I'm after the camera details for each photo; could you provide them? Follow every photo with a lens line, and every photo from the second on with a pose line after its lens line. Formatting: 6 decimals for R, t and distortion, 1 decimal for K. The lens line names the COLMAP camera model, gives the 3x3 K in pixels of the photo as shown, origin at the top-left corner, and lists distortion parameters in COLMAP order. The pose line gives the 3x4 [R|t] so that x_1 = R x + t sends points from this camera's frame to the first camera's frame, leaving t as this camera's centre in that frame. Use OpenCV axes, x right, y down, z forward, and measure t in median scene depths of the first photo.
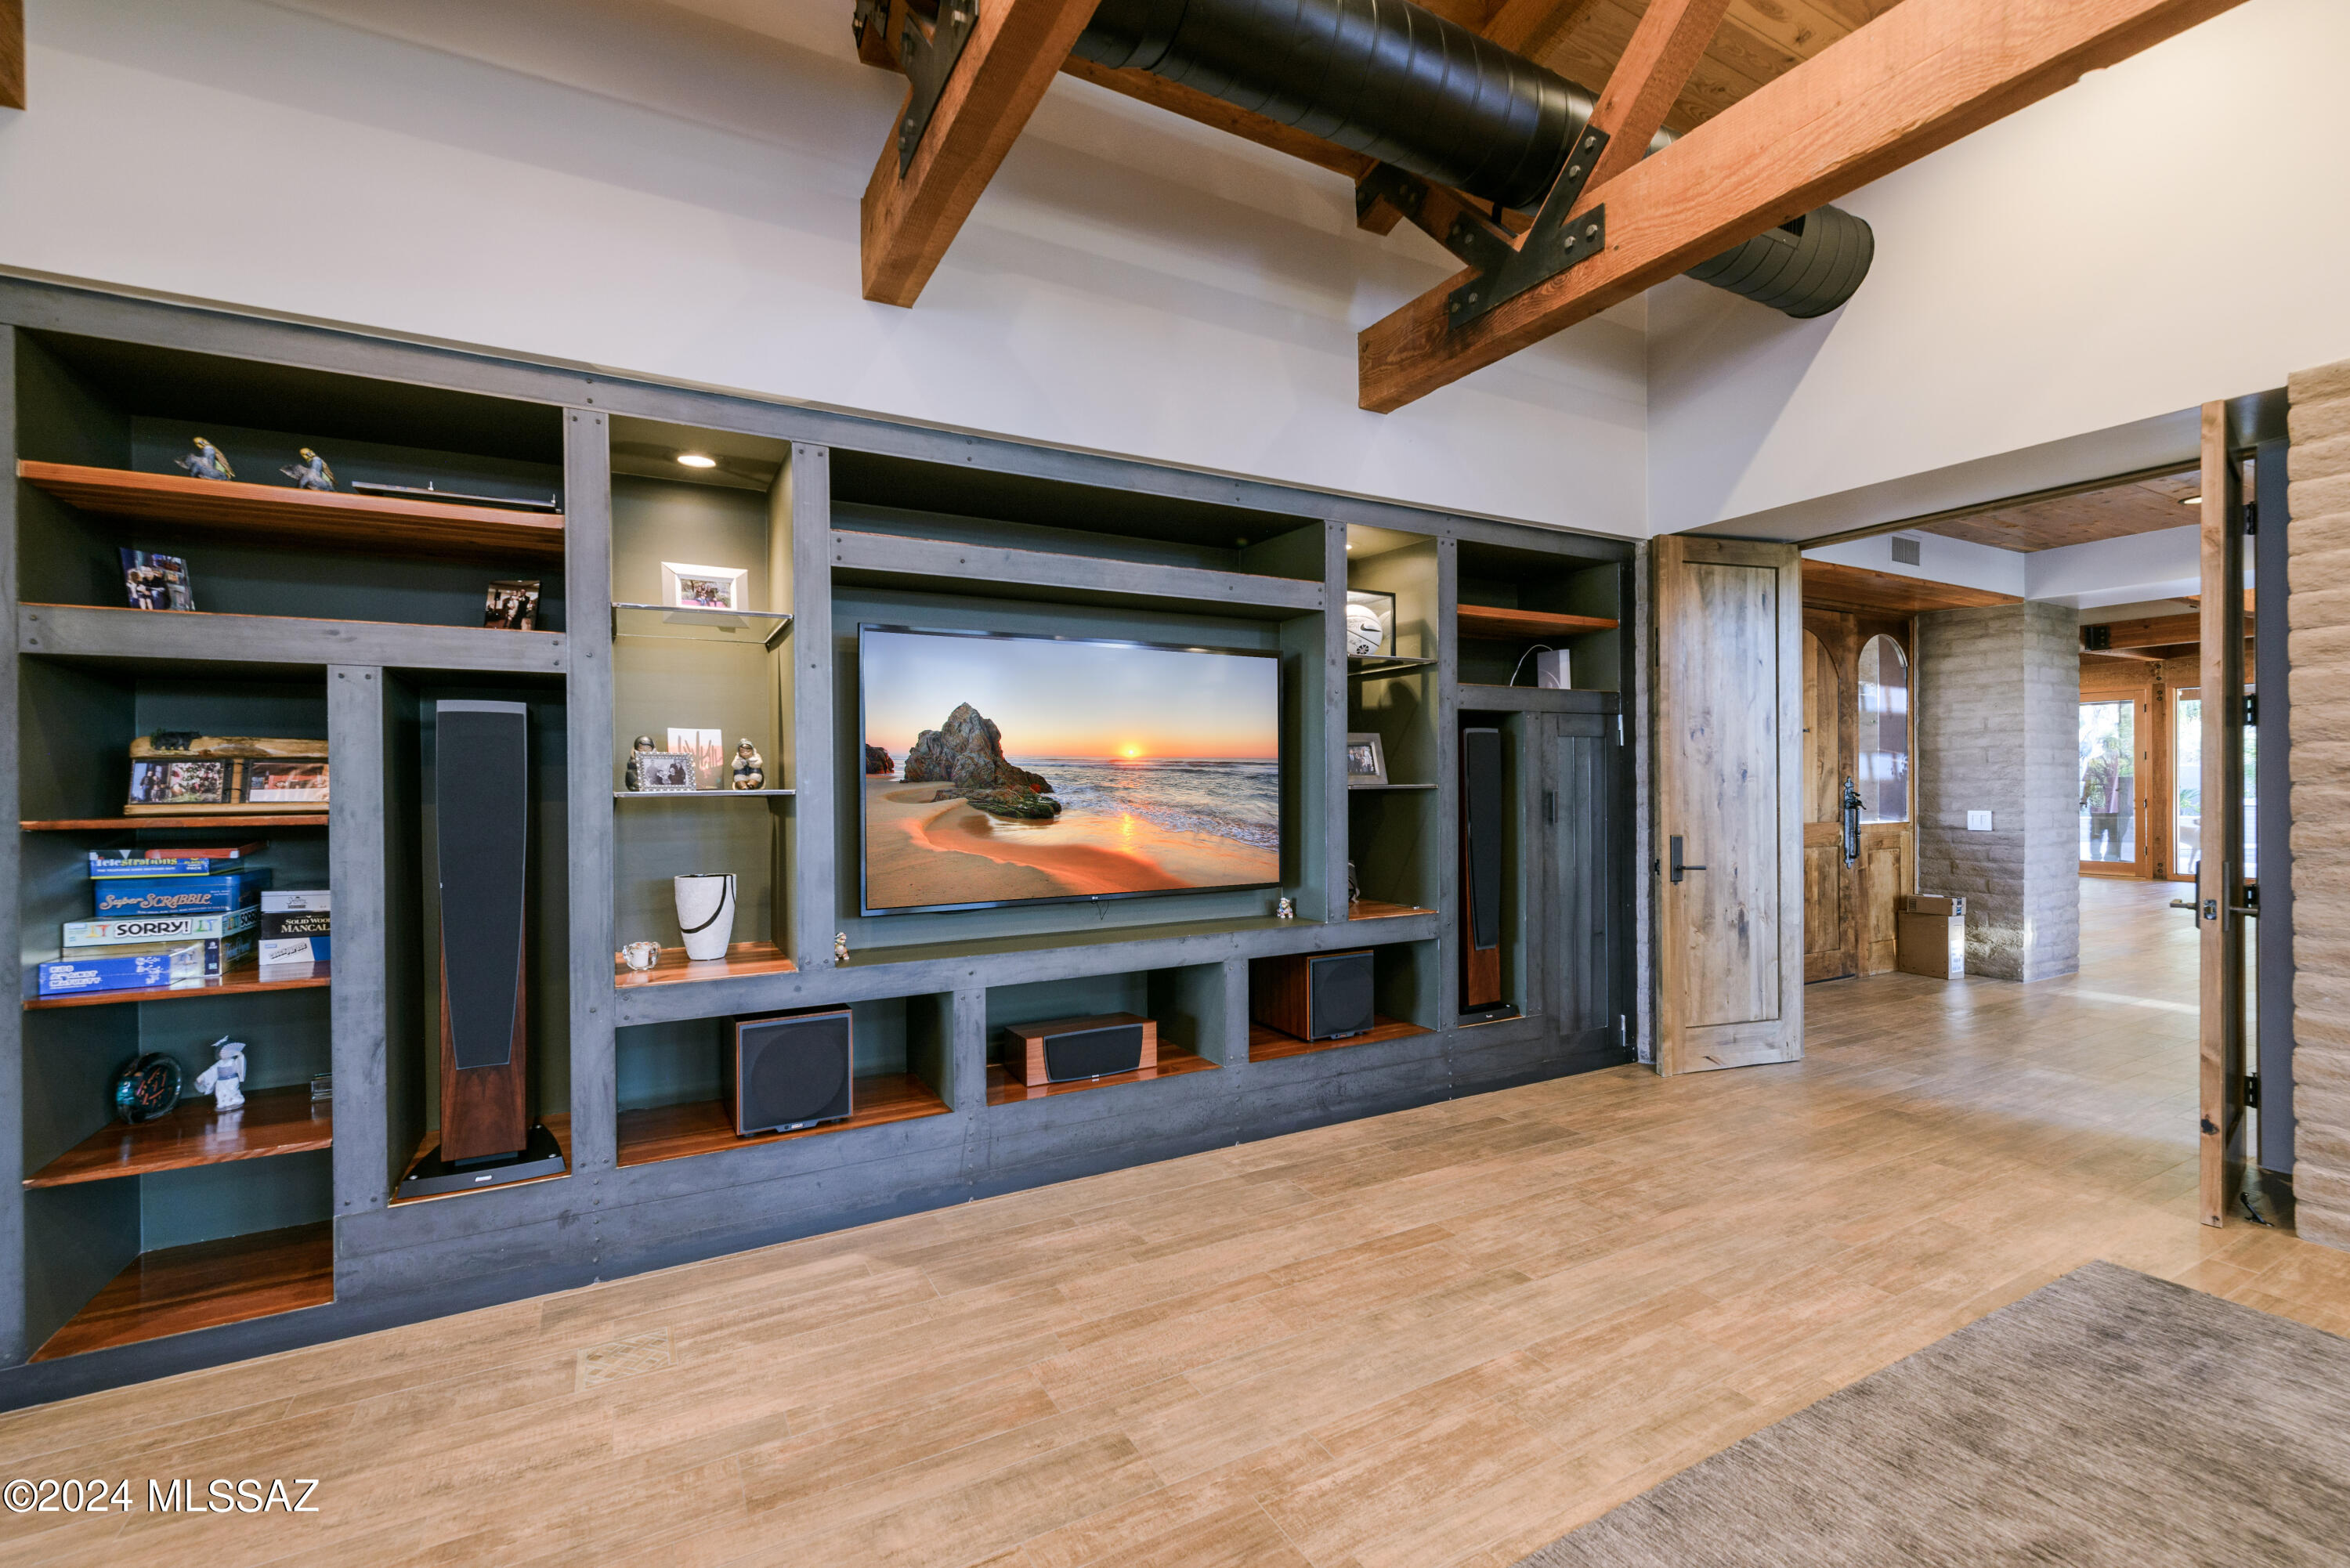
lens RADIAL K [[1022.7, 0, 1178.3], [0, 1022.7, 783.8], [0, 0, 1]] dist [0.004931, -0.000276]
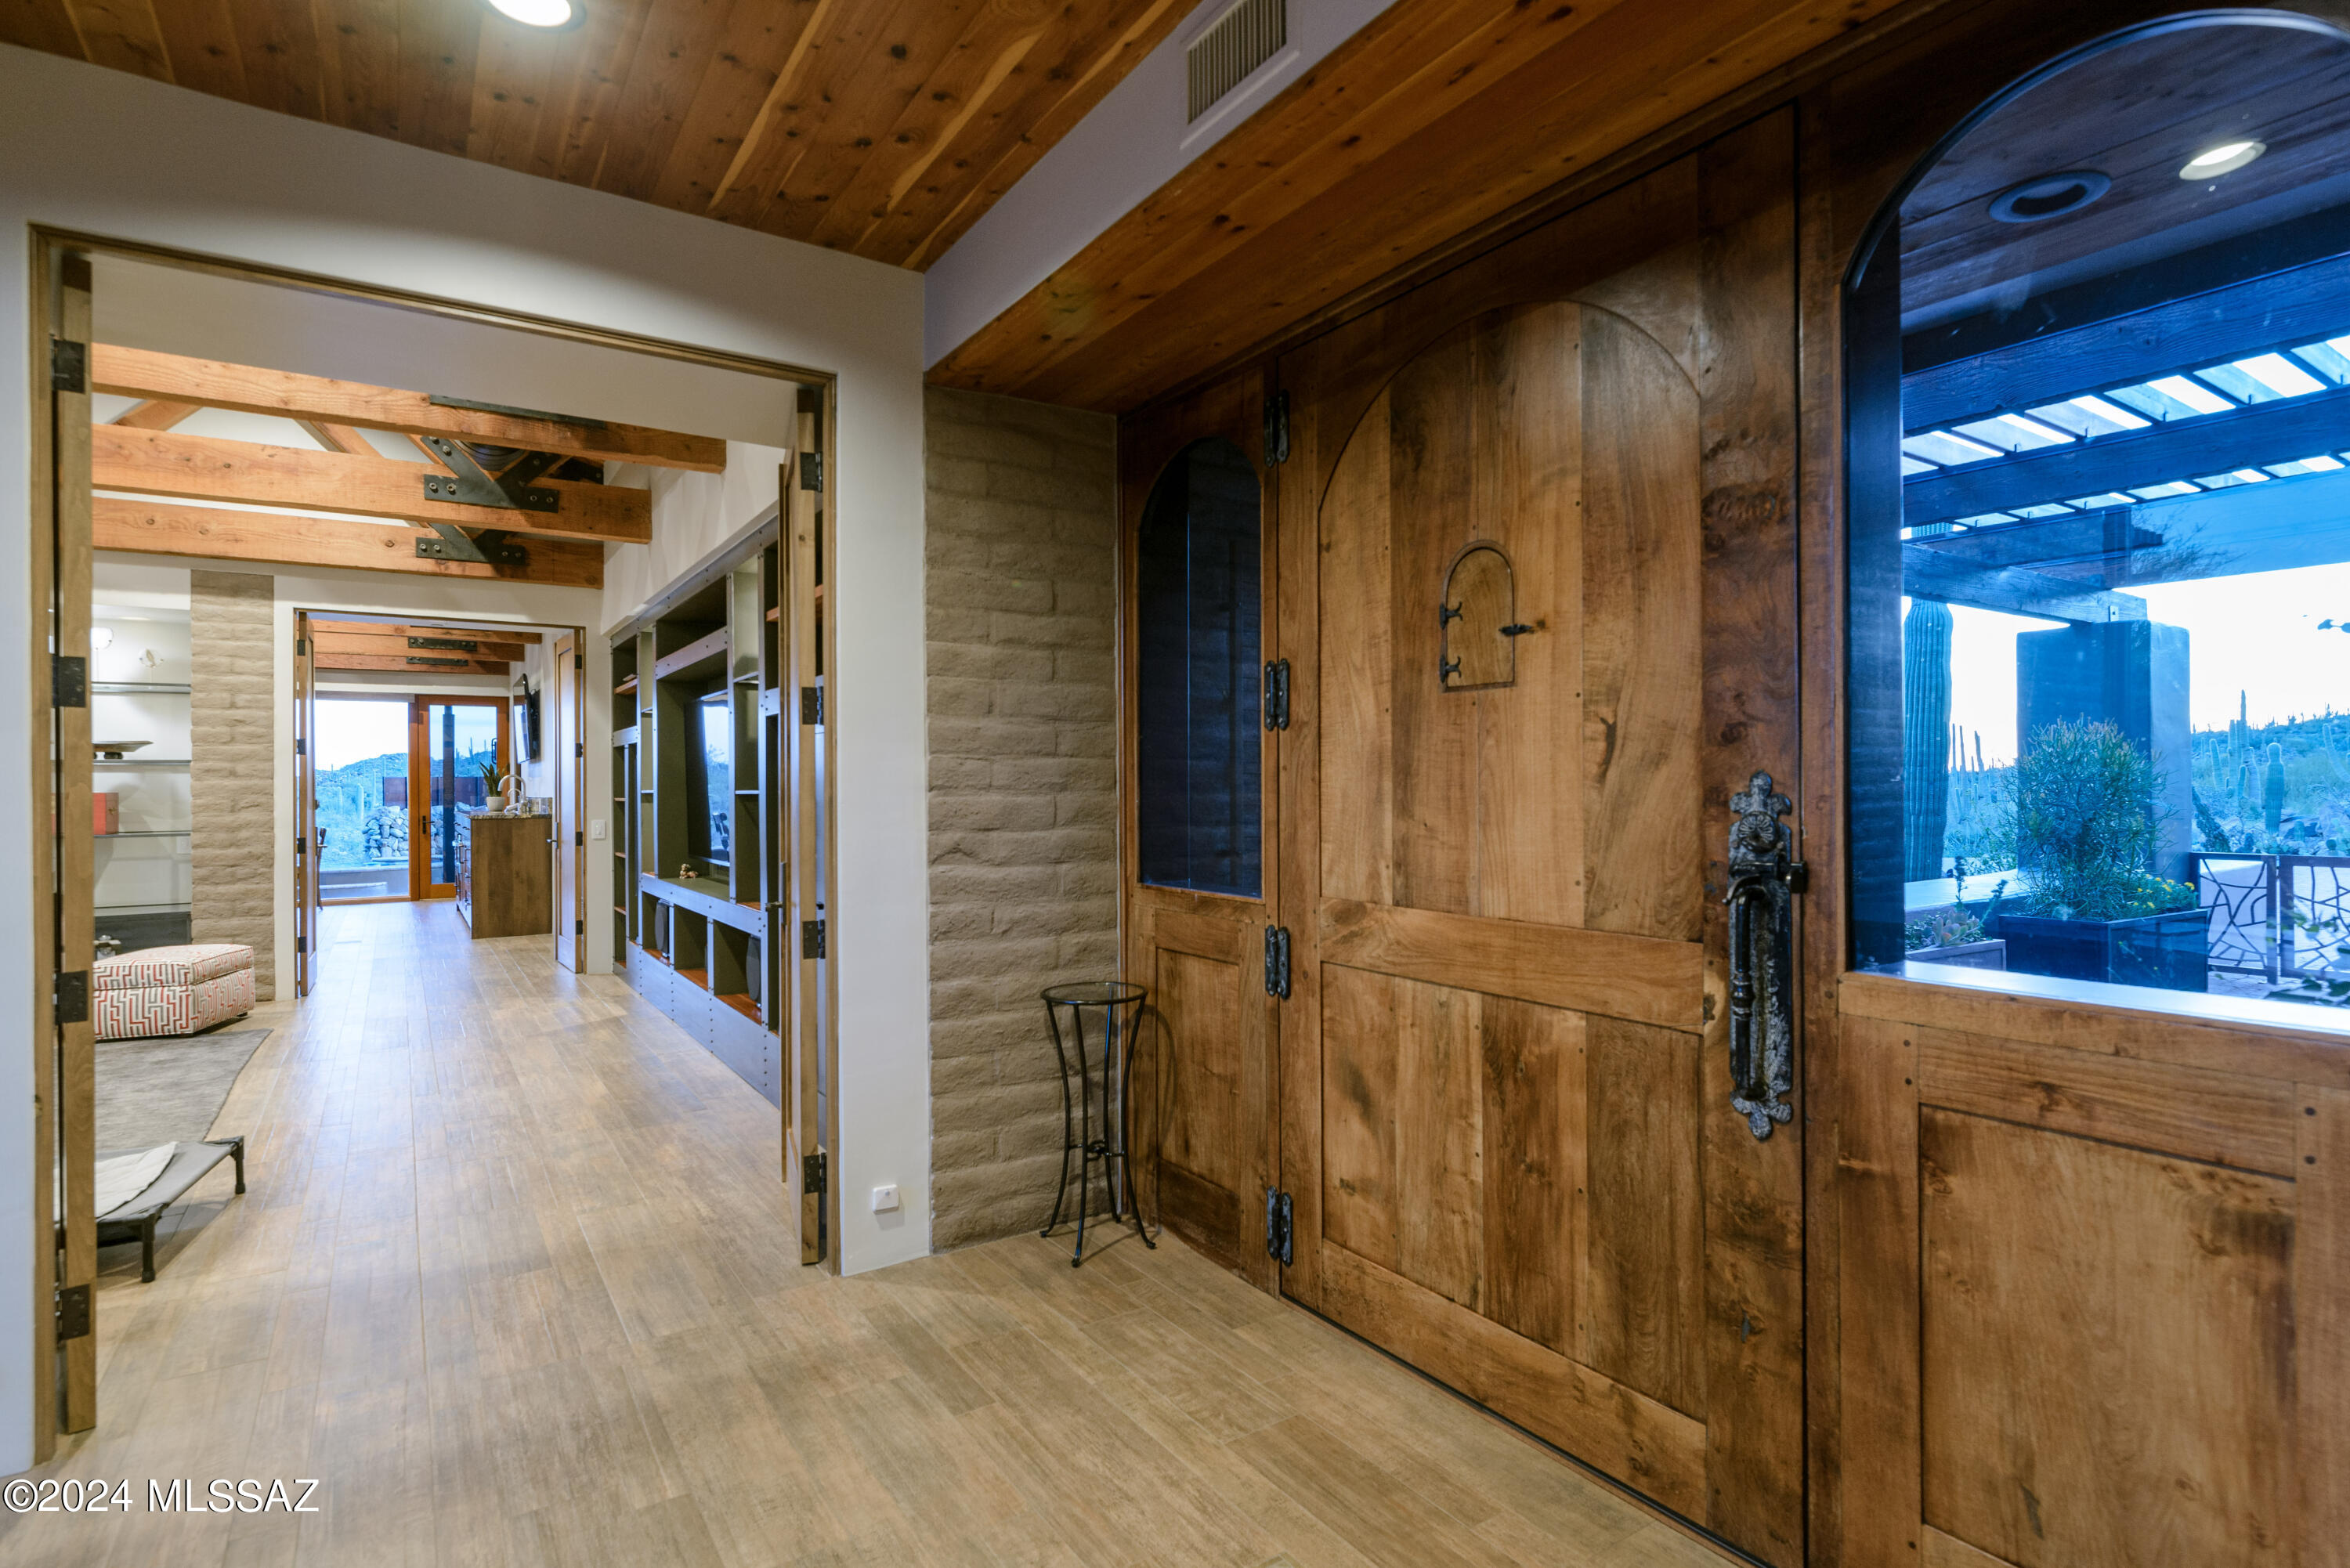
lens RADIAL K [[1173.9, 0, 1183.5], [0, 1173.9, 791.1], [0, 0, 1]] dist [-0.001851, -0.000165]
pose [[0.074201, -0.001152, -0.997243, 1.547531], [0.008217, 0.999966, -0.000544, 0.002301], [0.997209, -0.008154, 0.074208, 1.399802]]
